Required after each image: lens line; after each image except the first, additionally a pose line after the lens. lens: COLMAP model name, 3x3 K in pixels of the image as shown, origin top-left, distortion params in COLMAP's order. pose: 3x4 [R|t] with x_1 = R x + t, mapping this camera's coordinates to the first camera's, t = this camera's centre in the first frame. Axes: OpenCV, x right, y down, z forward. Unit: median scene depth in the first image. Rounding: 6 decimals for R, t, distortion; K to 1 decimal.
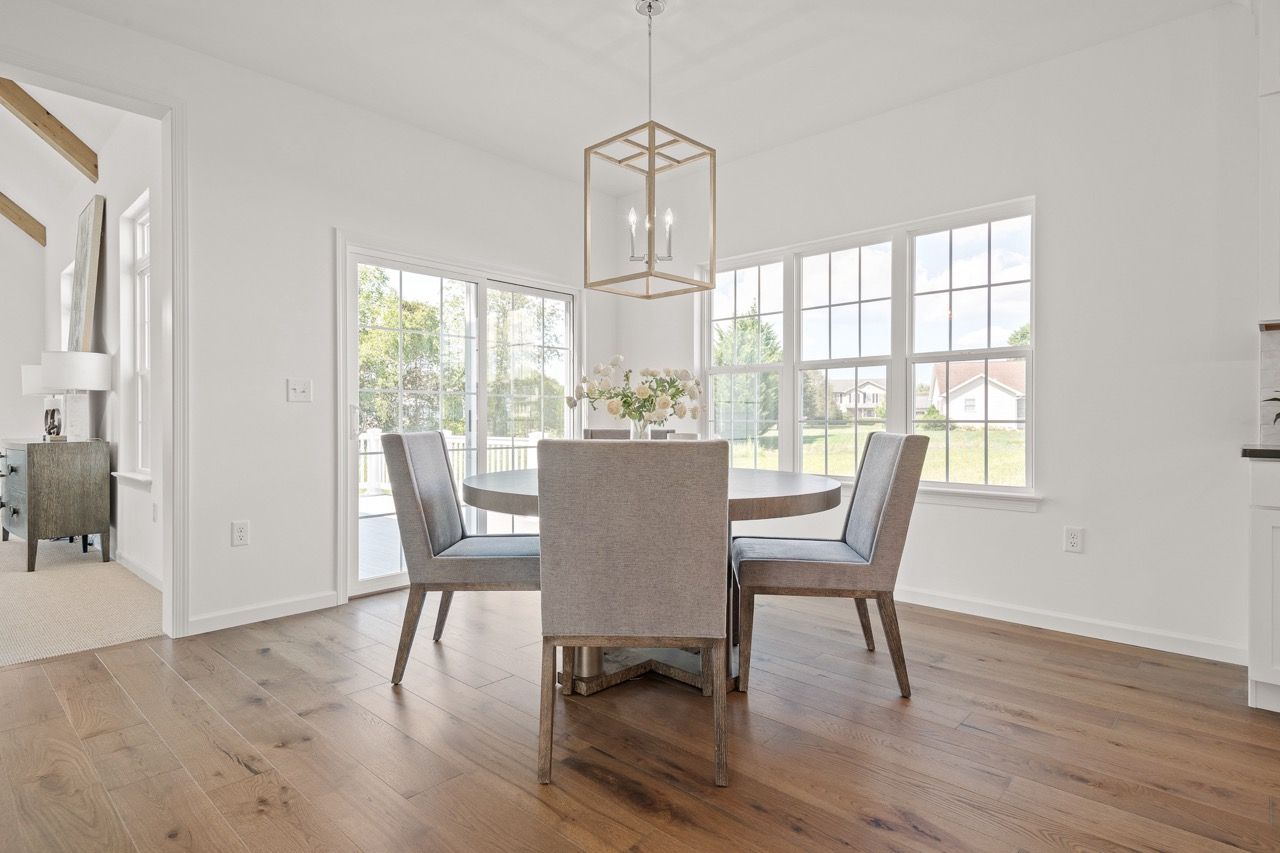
lens RADIAL K [[678.5, 0, 635.3], [0, 678.5, 424.9], [0, 0, 1]] dist [0.018861, -0.004817]
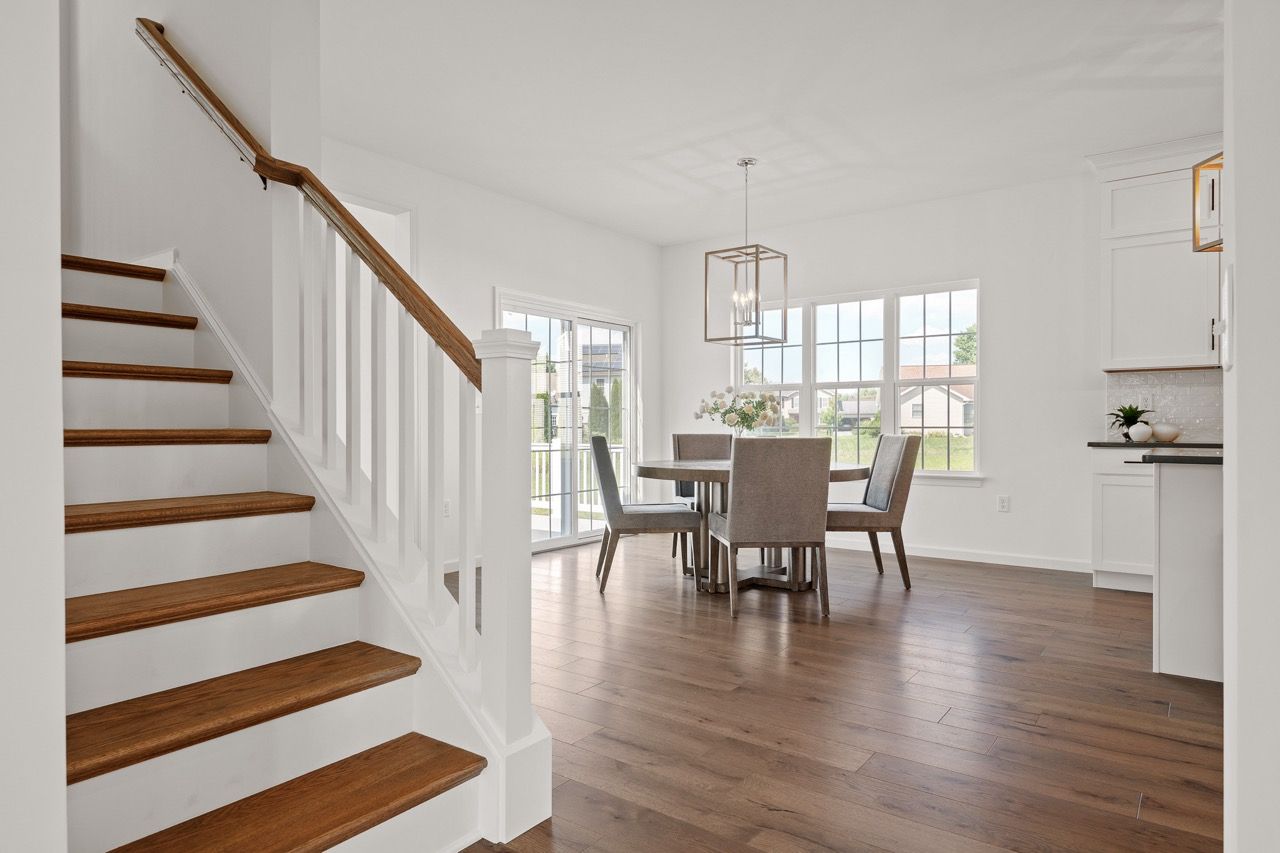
lens RADIAL K [[769.9, 0, 636.2], [0, 769.9, 436.8], [0, 0, 1]] dist [0.007024, 0.004222]
pose [[0.994081, -0.003160, 0.108591, -0.329395], [0.002498, 0.999977, 0.006237, 0.002972], [-0.108609, -0.005929, 0.994067, -0.568747]]
